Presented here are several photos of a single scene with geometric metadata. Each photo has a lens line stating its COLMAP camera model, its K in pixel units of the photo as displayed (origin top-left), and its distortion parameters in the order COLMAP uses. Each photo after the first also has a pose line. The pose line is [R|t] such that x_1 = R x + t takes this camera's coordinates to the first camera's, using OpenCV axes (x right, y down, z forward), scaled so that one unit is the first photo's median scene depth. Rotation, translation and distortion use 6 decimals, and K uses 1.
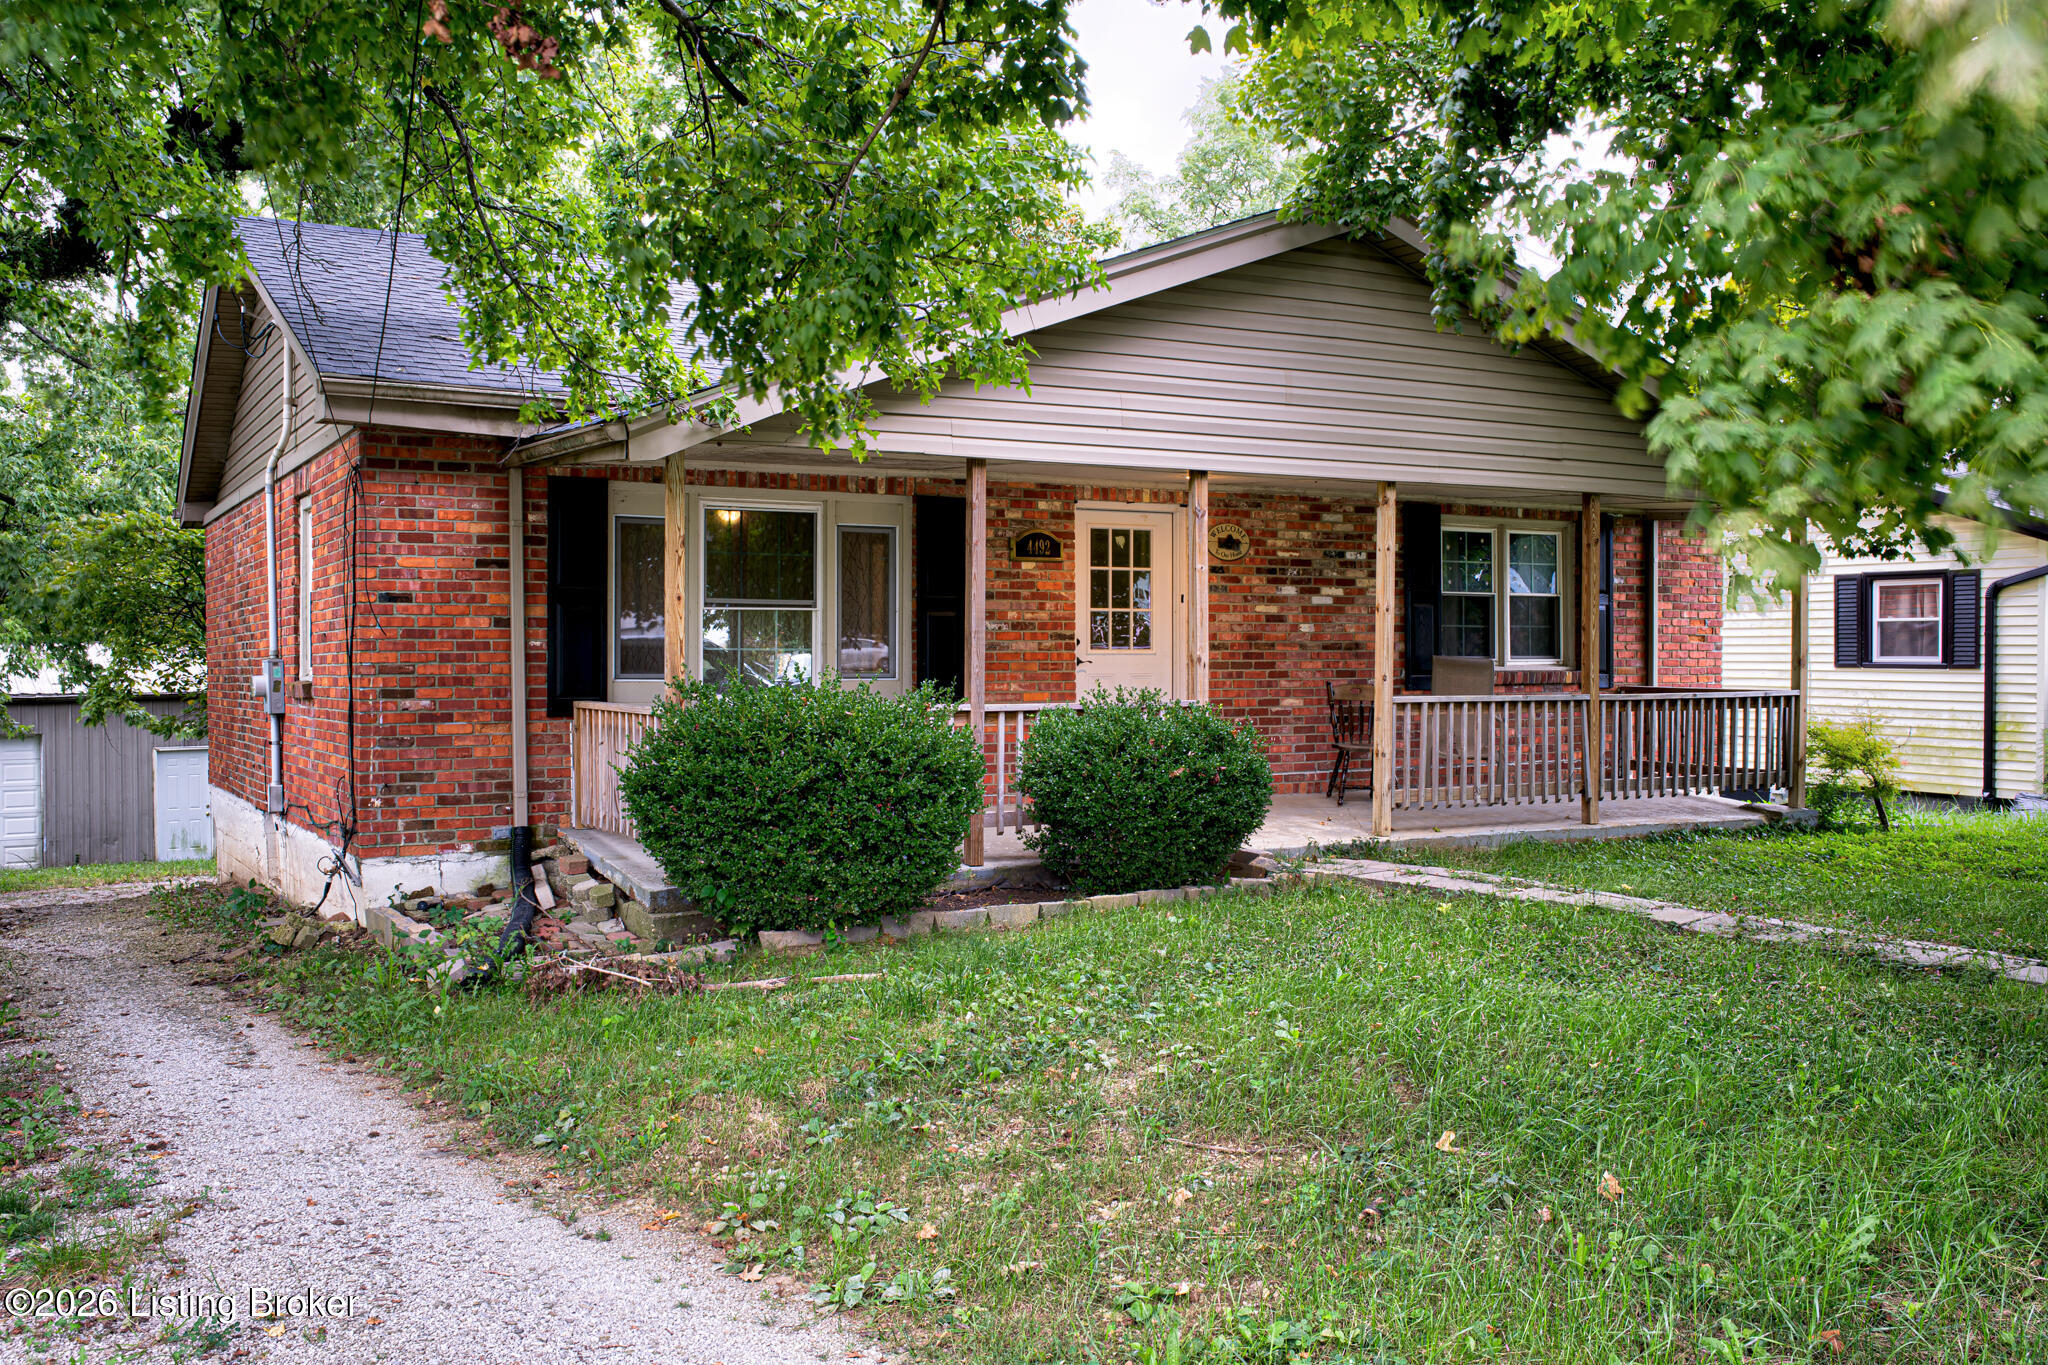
lens RADIAL K [[1854.3, 0, 1024.0], [0, 1854.3, 682.5], [0, 0, 1]] dist [-0.046811, 0.116771]
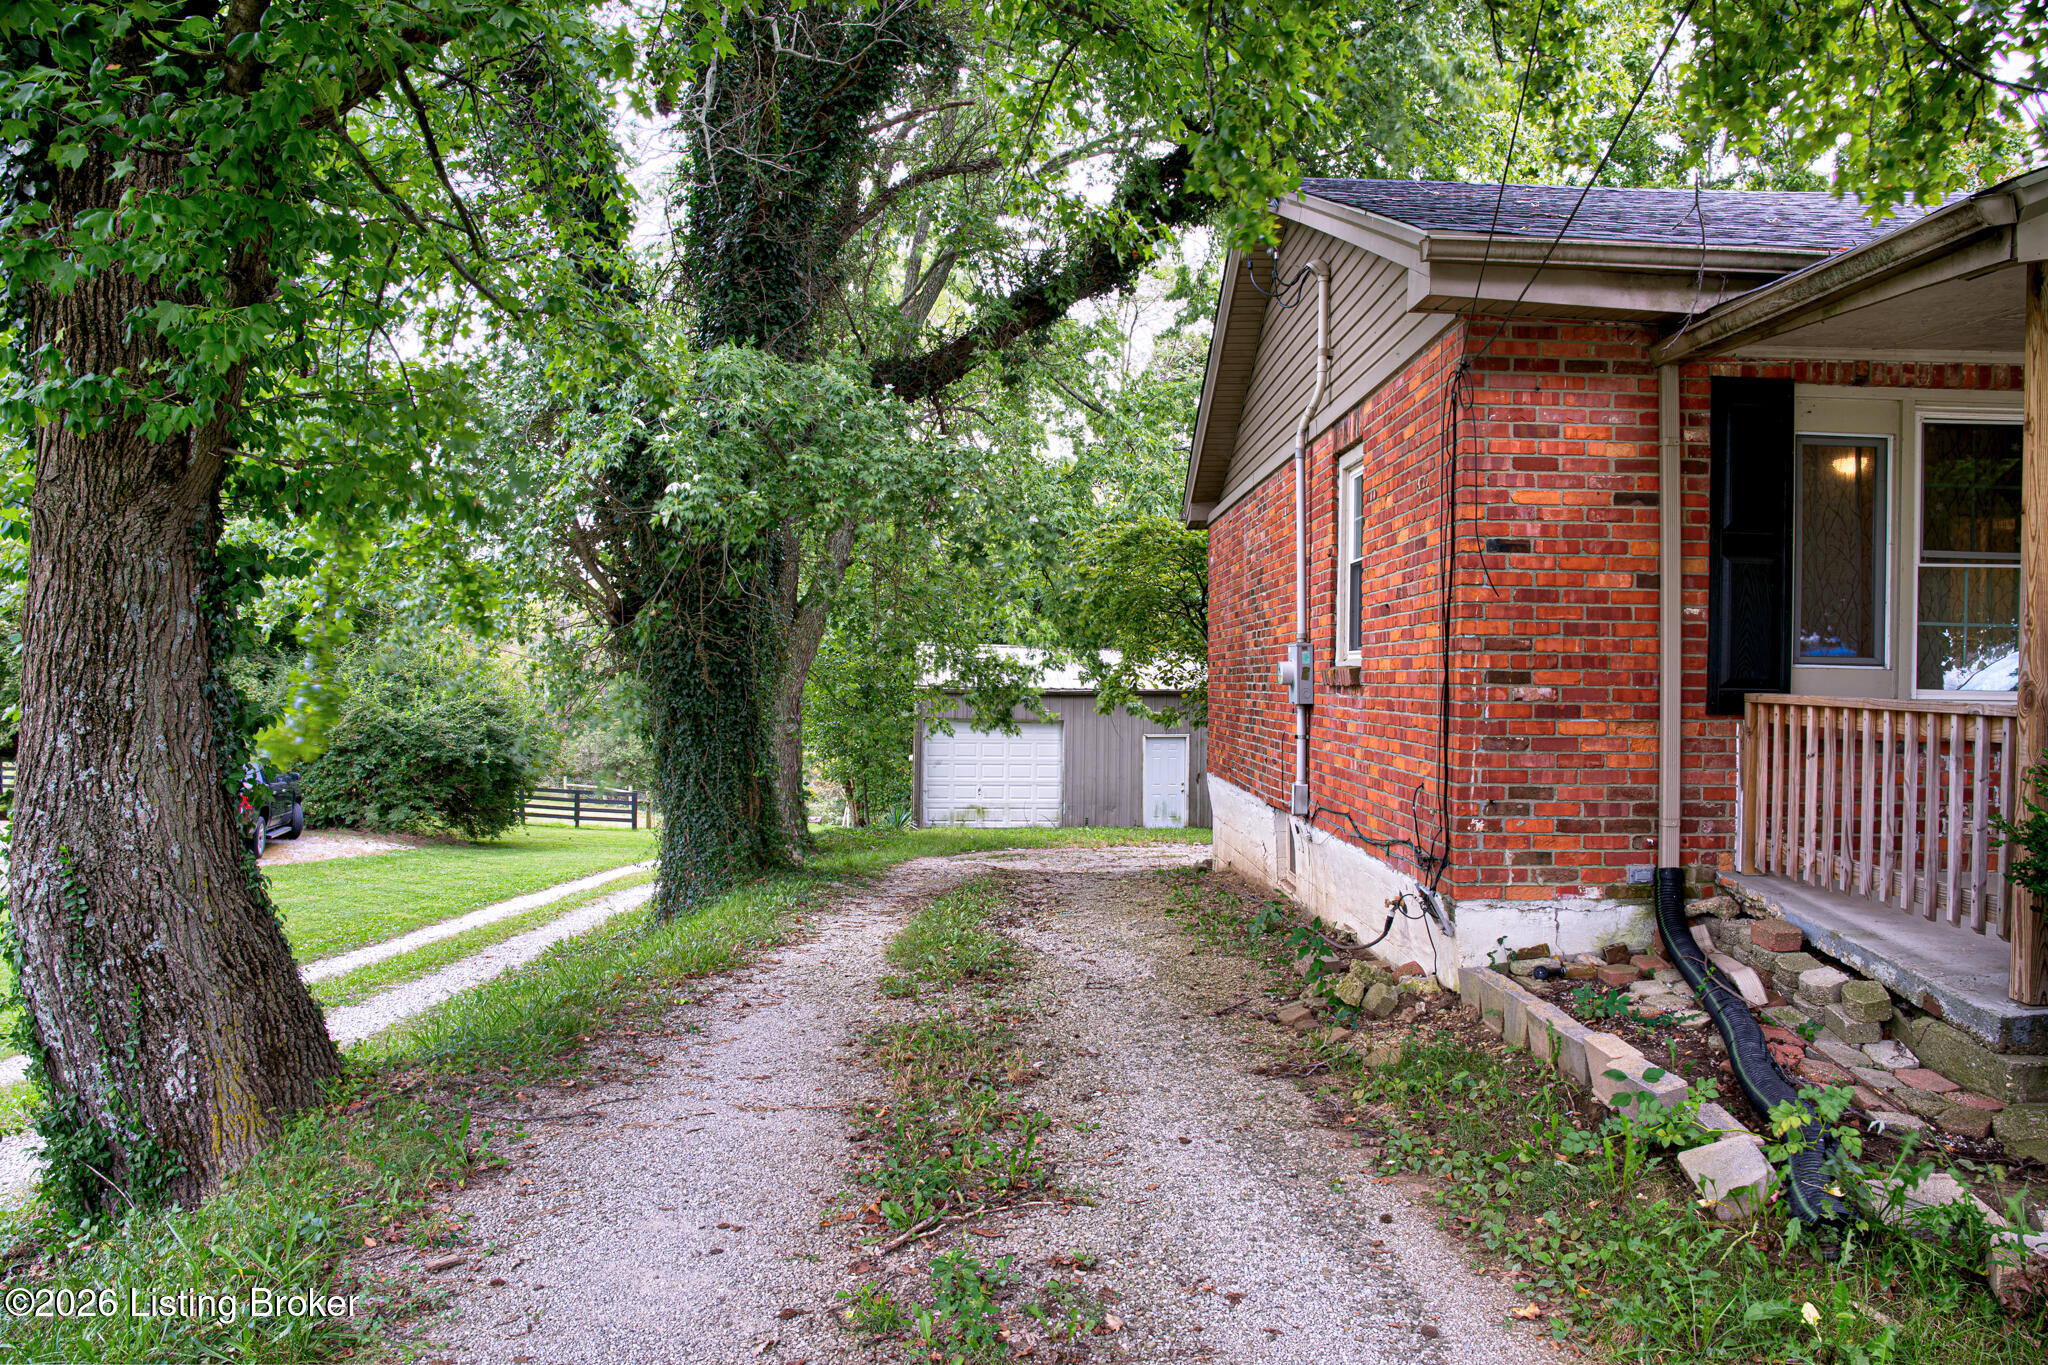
lens RADIAL K [[1450.7, 0, 1024.0], [0, 1450.7, 682.5], [0, 0, 1]] dist [-0.040505, 0.000063]
pose [[0.870342, 0.015375, -0.492207, -0.216581], [-0.018564, 0.999826, -0.001594, 0.012071], [0.492097, 0.010525, 0.870477, 0.393832]]
